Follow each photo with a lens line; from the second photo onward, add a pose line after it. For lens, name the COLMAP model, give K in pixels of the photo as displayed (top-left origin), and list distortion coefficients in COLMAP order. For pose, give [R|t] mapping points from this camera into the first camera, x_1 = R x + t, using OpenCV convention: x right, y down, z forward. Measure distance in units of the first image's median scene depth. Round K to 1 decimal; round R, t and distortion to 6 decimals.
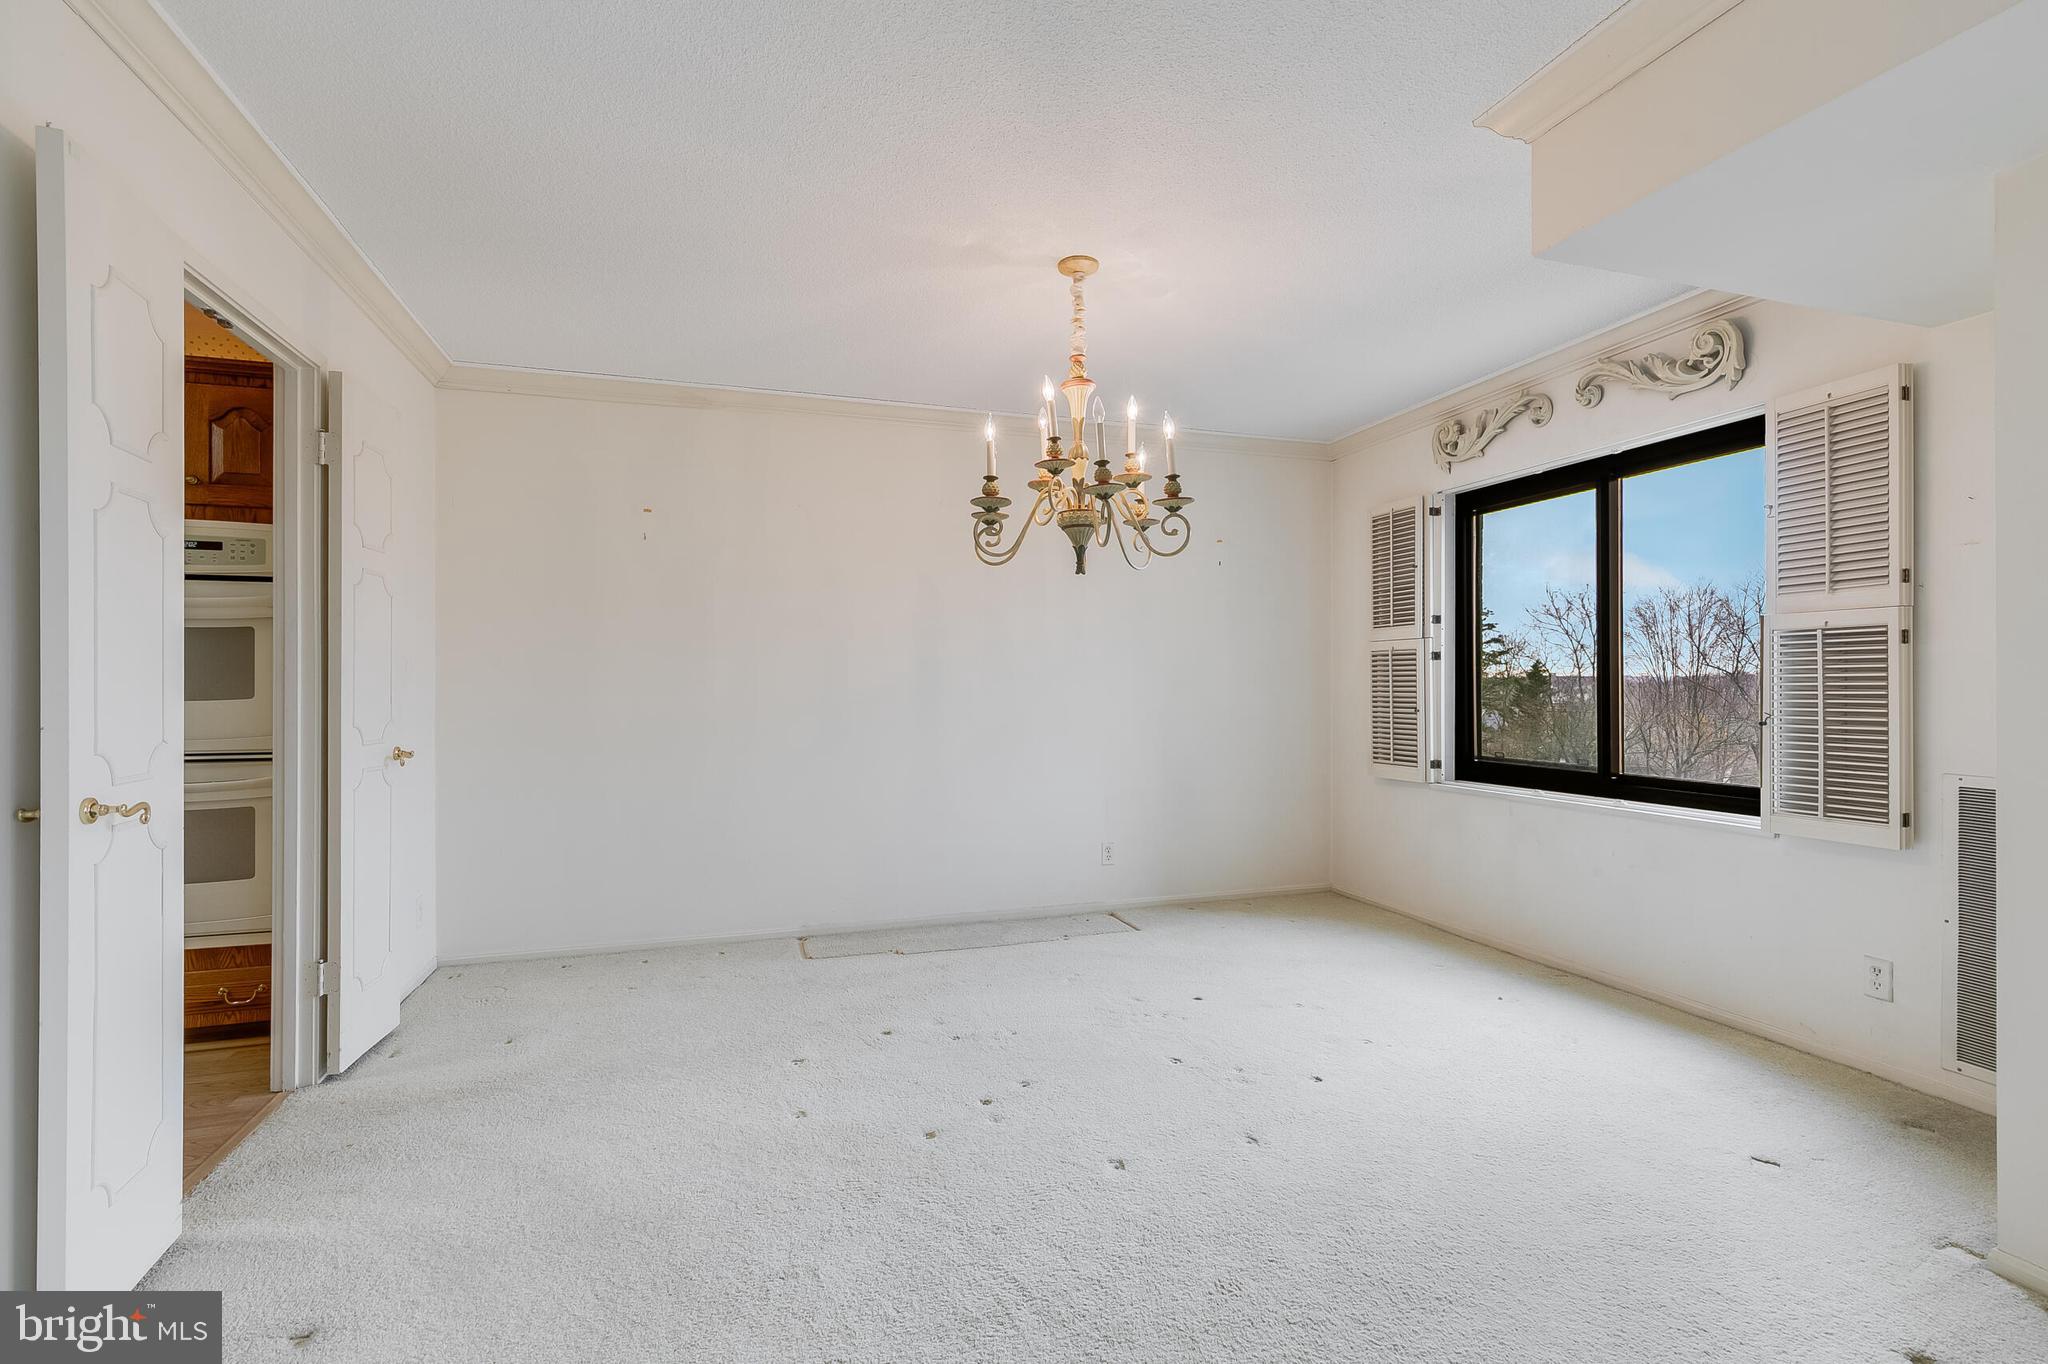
lens RADIAL K [[920.9, 0, 1025.7], [0, 920.9, 679.8], [0, 0, 1]] dist [0.005031, -0.000407]
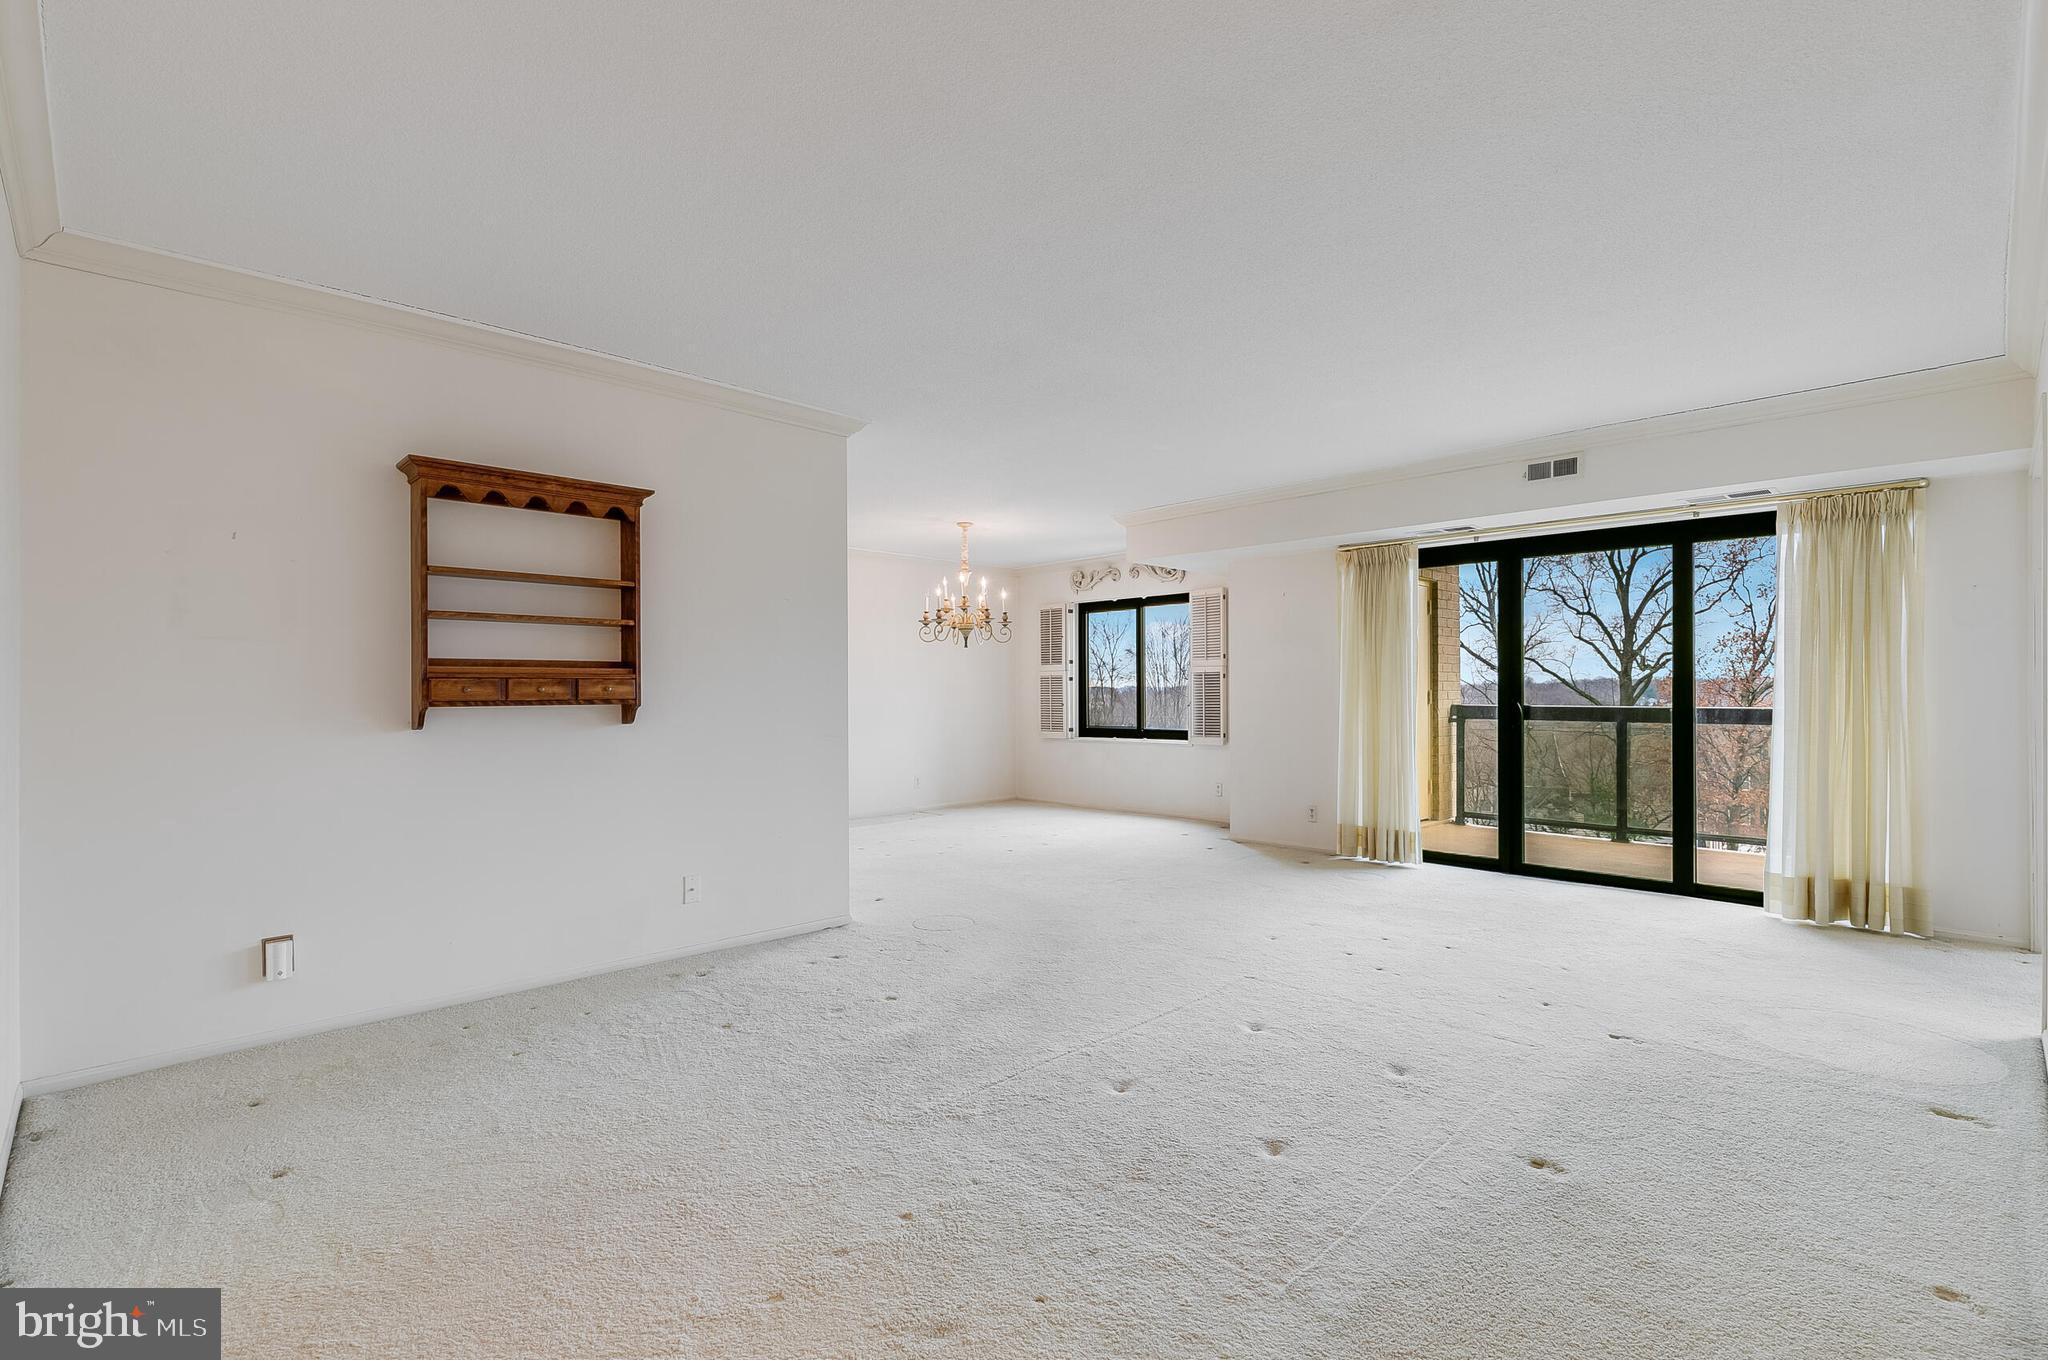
lens RADIAL K [[927.6, 0, 1040.0], [0, 927.6, 693.3], [0, 0, 1]] dist [0.008972, -0.000533]
pose [[0.887783, -0.003186, 0.460251, -0.802262], [0.001724, 0.999992, 0.003596, -0.000857], [-0.460258, -0.002399, 0.887782, -1.154228]]
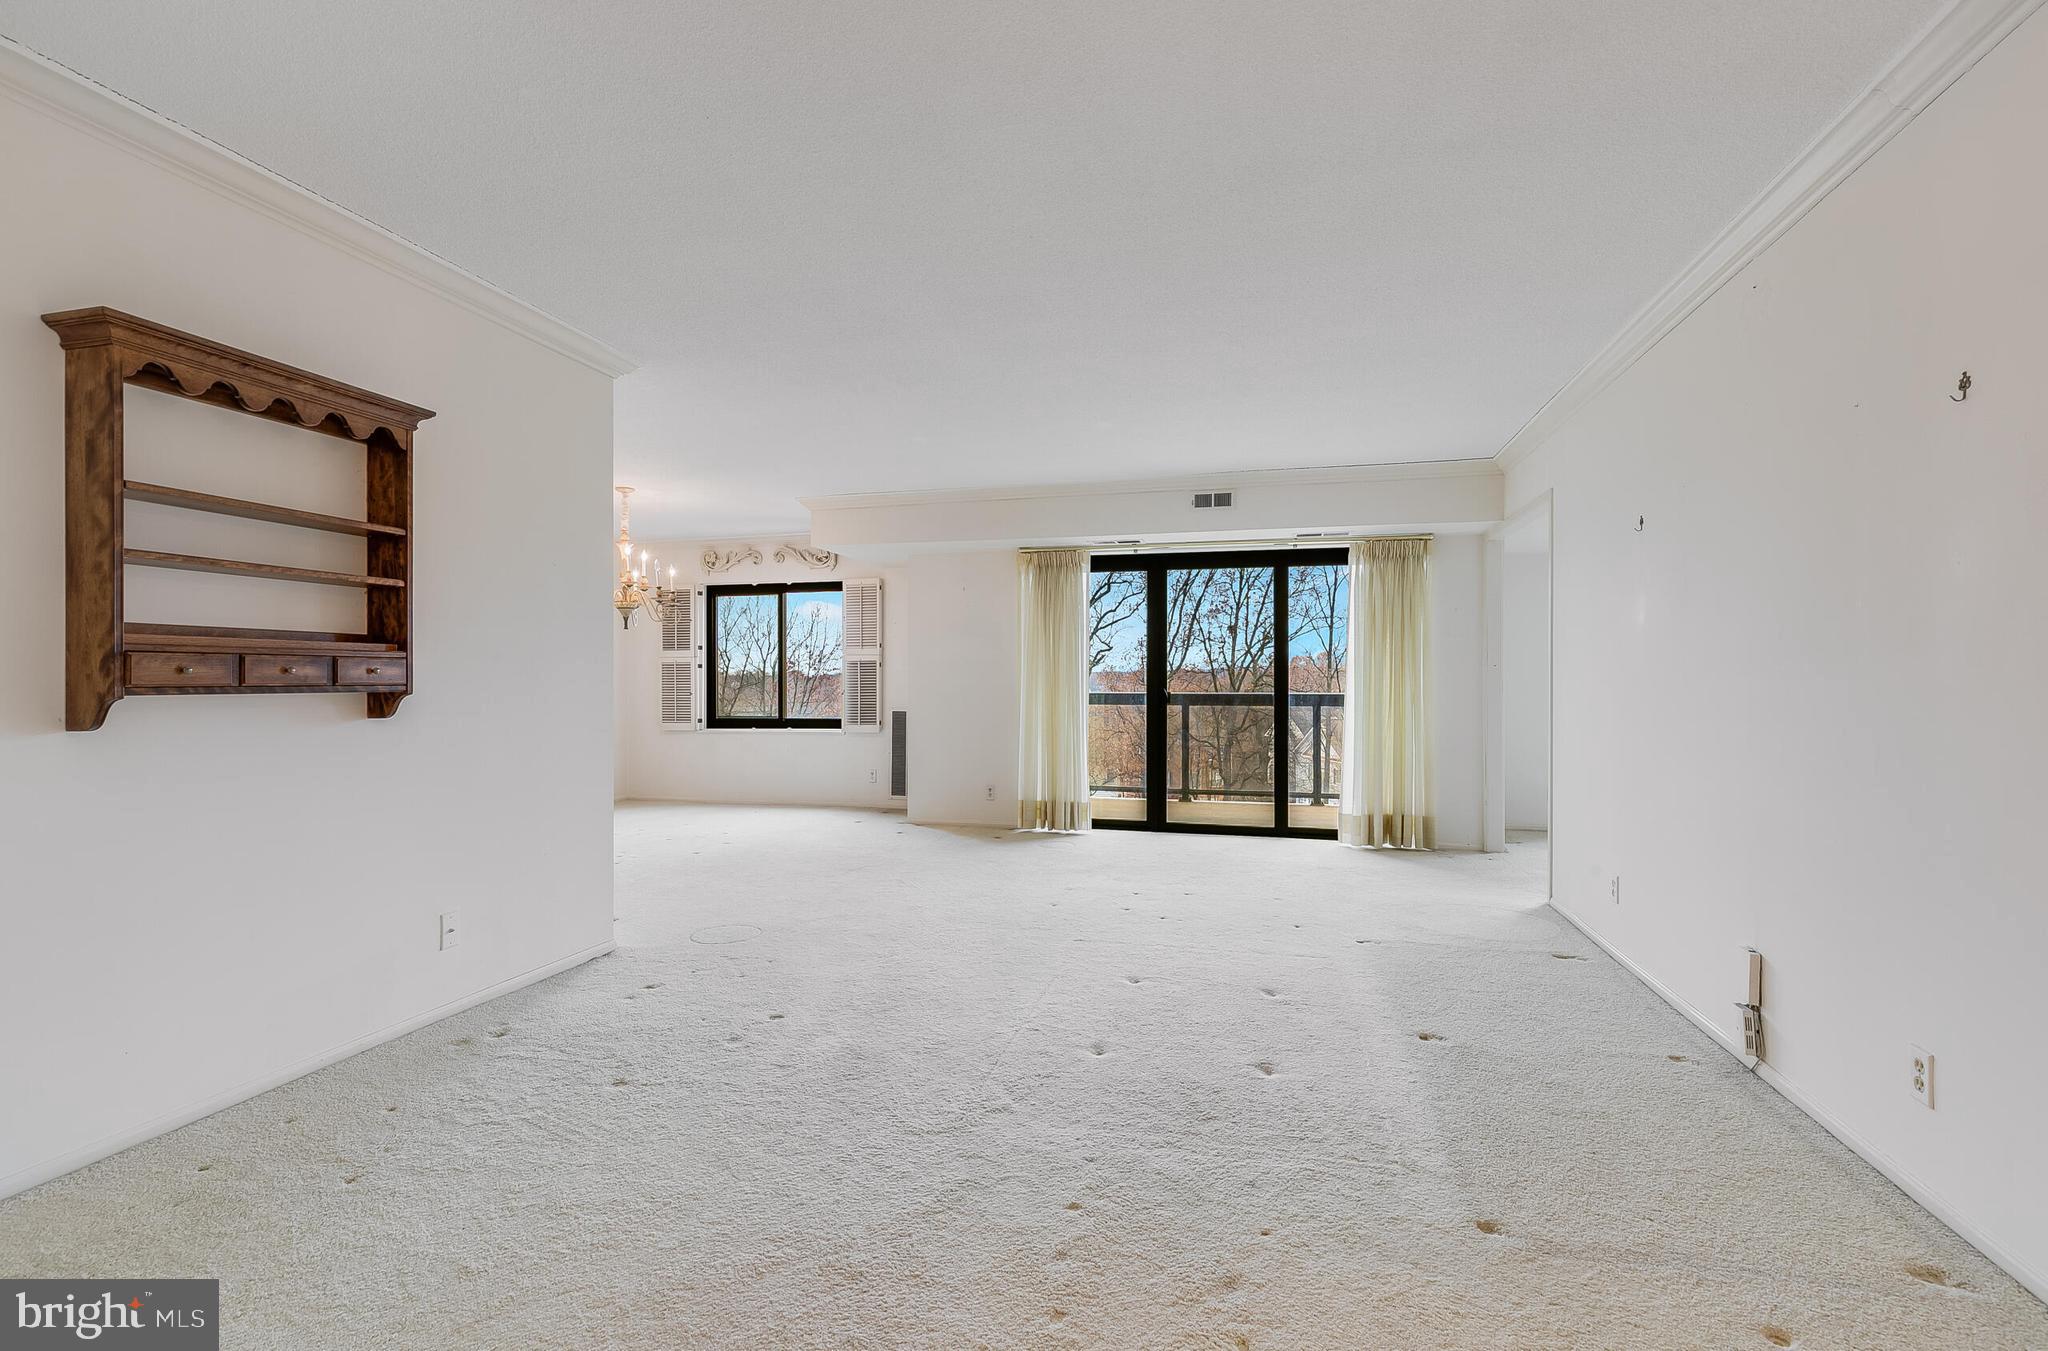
lens RADIAL K [[917.0, 0, 1028.1], [0, 917.0, 681.2], [0, 0, 1]] dist [0.009719, -0.000828]
pose [[0.535609, 0.000113, 0.844466, -1.118570], [-0.001937, 0.999998, 0.001095, 0.004070], [-0.844464, -0.002223, 0.535608, -0.866615]]
